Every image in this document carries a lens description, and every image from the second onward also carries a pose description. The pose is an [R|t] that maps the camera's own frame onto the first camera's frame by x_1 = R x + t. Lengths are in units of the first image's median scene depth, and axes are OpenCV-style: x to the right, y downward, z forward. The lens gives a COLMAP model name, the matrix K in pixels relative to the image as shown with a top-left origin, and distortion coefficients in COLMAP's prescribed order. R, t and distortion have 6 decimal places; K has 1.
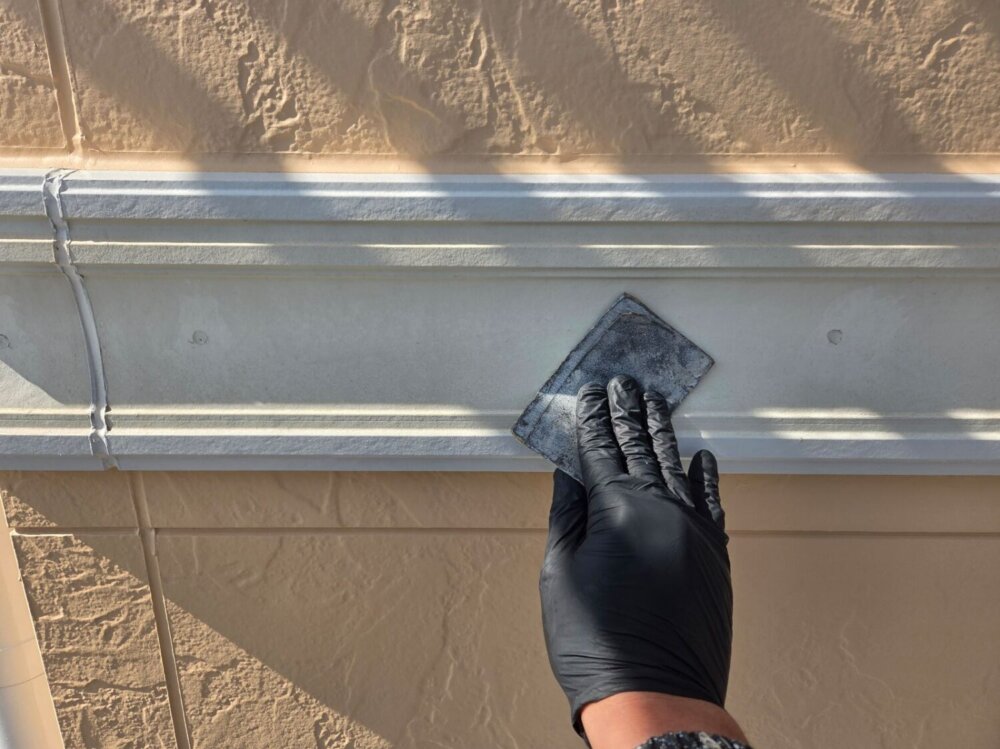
lens RADIAL K [[663.7, 0, 504.5], [0, 663.7, 369.7], [0, 0, 1]] dist [0.045978, -0.039870]
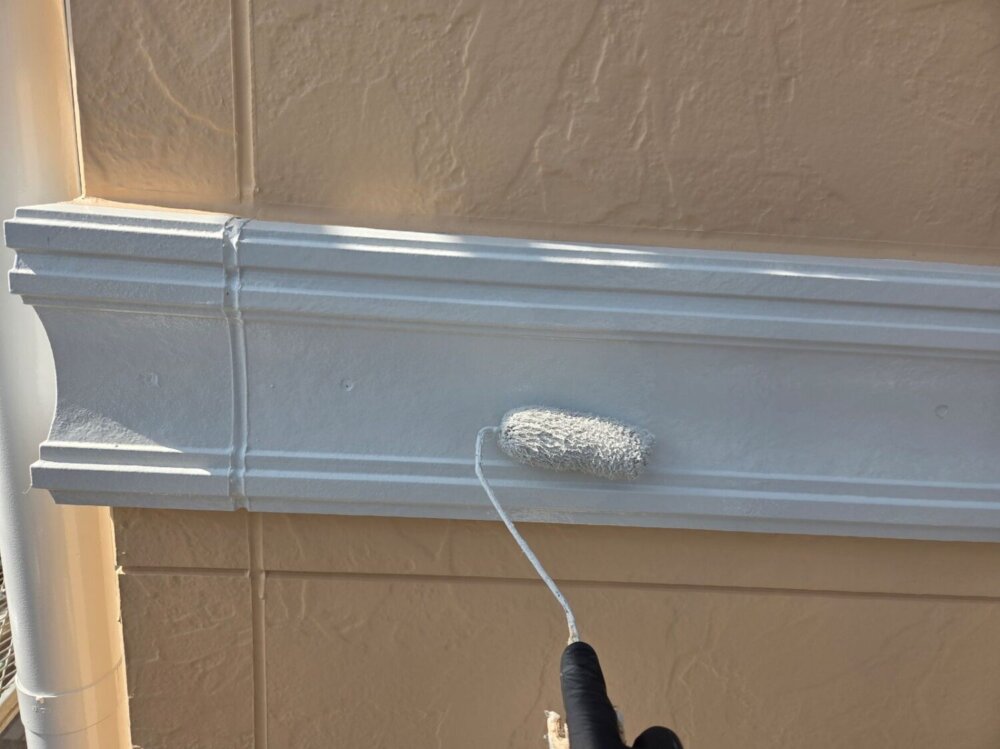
lens RADIAL K [[663.7, 0, 498.0], [0, 663.7, 376.9], [0, 0, 1]] dist [0.045978, -0.039870]
pose [[0.997278, 0.047647, 0.056262, -0.297905], [-0.044084, 0.997043, -0.062951, -0.005459], [-0.059095, 0.060299, 0.996430, -0.040092]]
